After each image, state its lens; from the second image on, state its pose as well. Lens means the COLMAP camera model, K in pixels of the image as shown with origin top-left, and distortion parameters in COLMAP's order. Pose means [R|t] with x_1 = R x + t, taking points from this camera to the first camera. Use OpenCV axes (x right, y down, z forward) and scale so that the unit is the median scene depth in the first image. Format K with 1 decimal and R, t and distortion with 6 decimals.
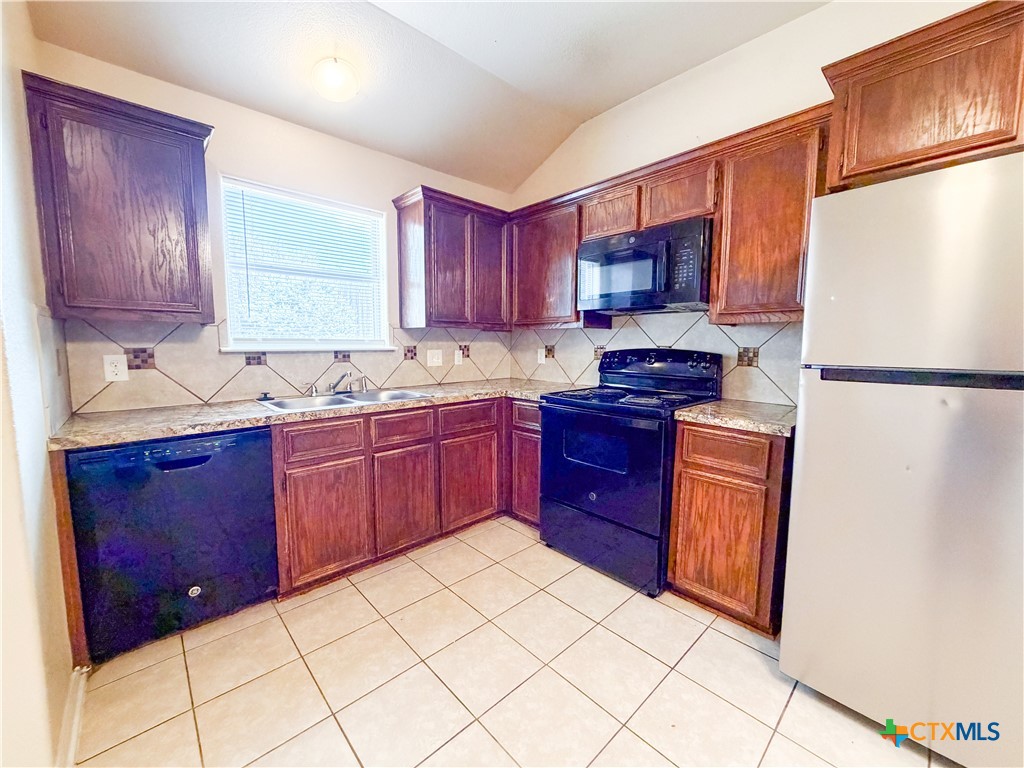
lens RADIAL K [[407.4, 0, 510.6], [0, 407.4, 384.1], [0, 0, 1]] dist [0.000070, 0.000164]
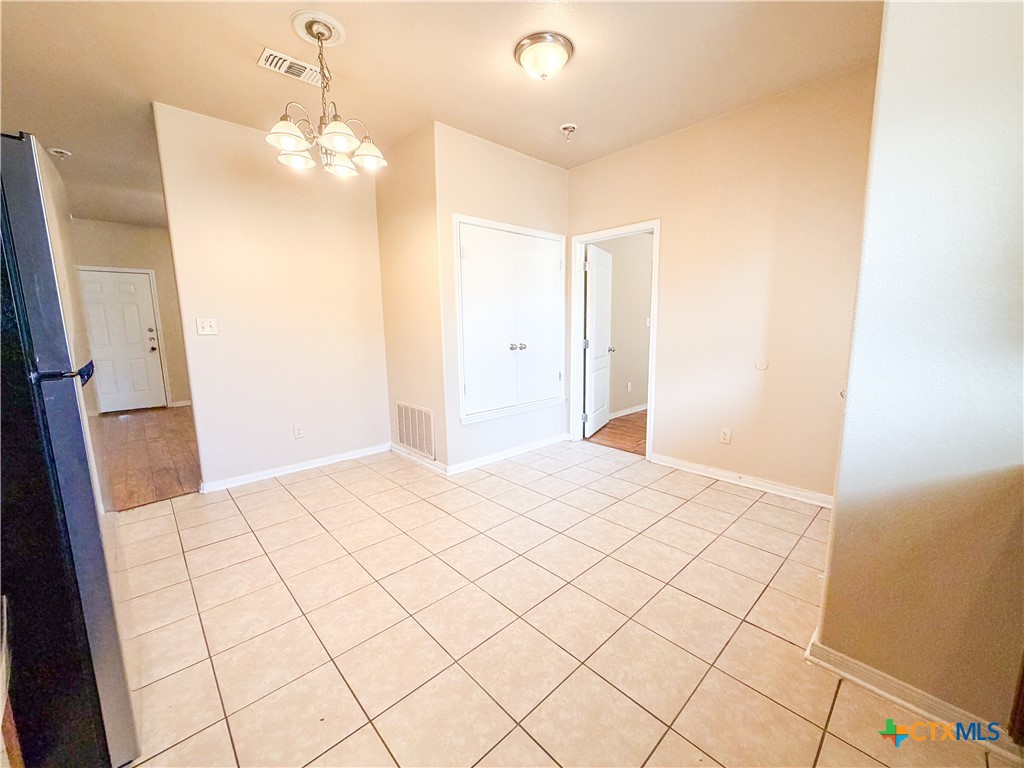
lens RADIAL K [[407.4, 0, 510.6], [0, 407.4, 384.1], [0, 0, 1]] dist [0.000070, 0.000164]
pose [[-0.999956, 0.006794, -0.006405, -0.035989], [0.004996, 0.968824, 0.247701, -0.117912], [0.007888, 0.247658, -0.968815, 1.004560]]
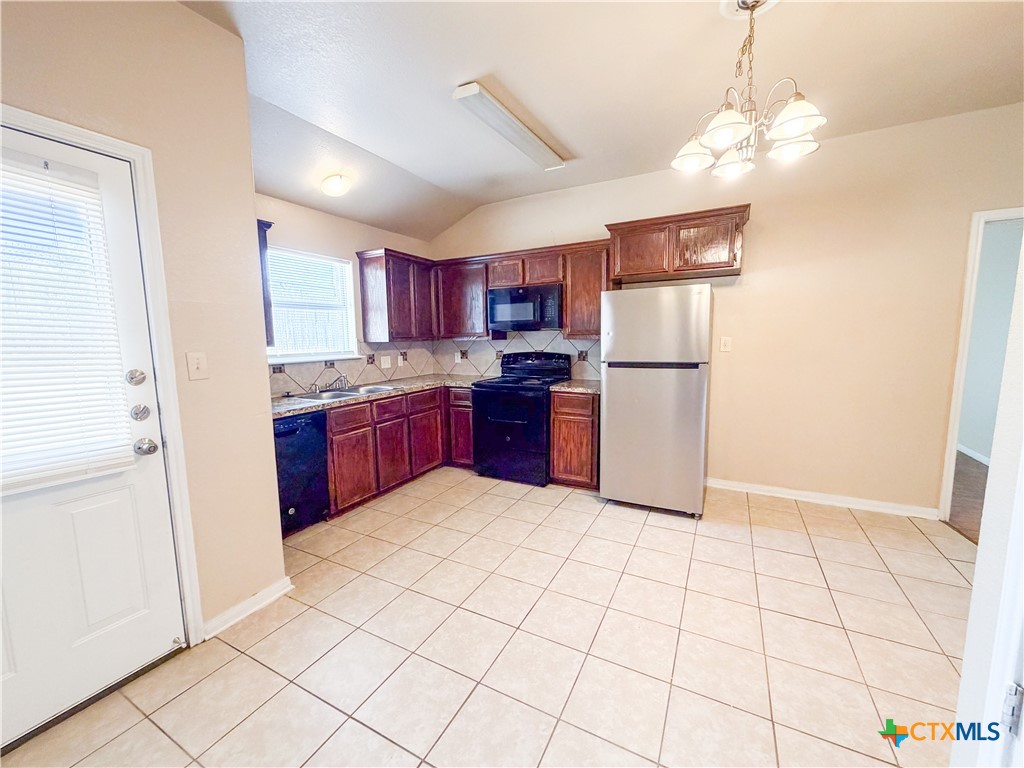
lens RADIAL K [[407.4, 0, 510.6], [0, 407.4, 384.1], [0, 0, 1]] dist [0.000070, 0.000164]
pose [[0.944161, -0.057623, 0.324408, -0.317079], [0.052873, 0.998326, 0.023447, 0.000792], [-0.325216, -0.004986, 0.945627, -0.609278]]
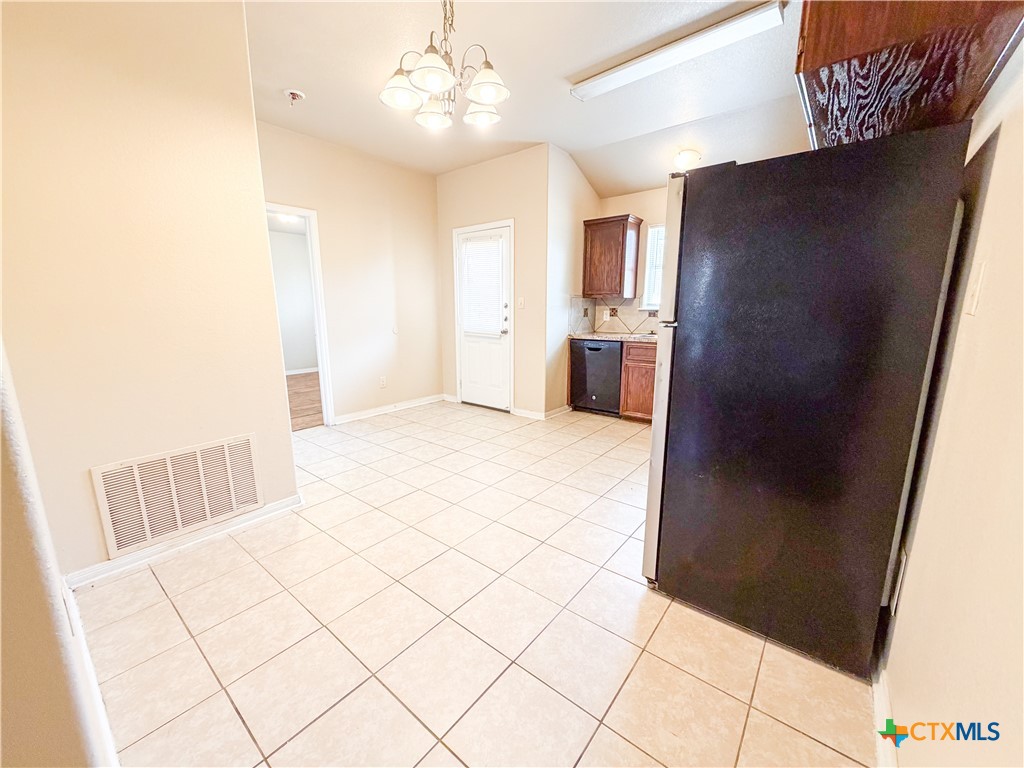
lens RADIAL K [[407.4, 0, 510.6], [0, 407.4, 384.1], [0, 0, 1]] dist [0.000070, 0.000164]
pose [[0.145824, 0.182040, -0.972418, 1.282439], [-0.097306, 0.980798, 0.169017, 0.007447], [0.984514, 0.069975, 0.160737, 0.002083]]
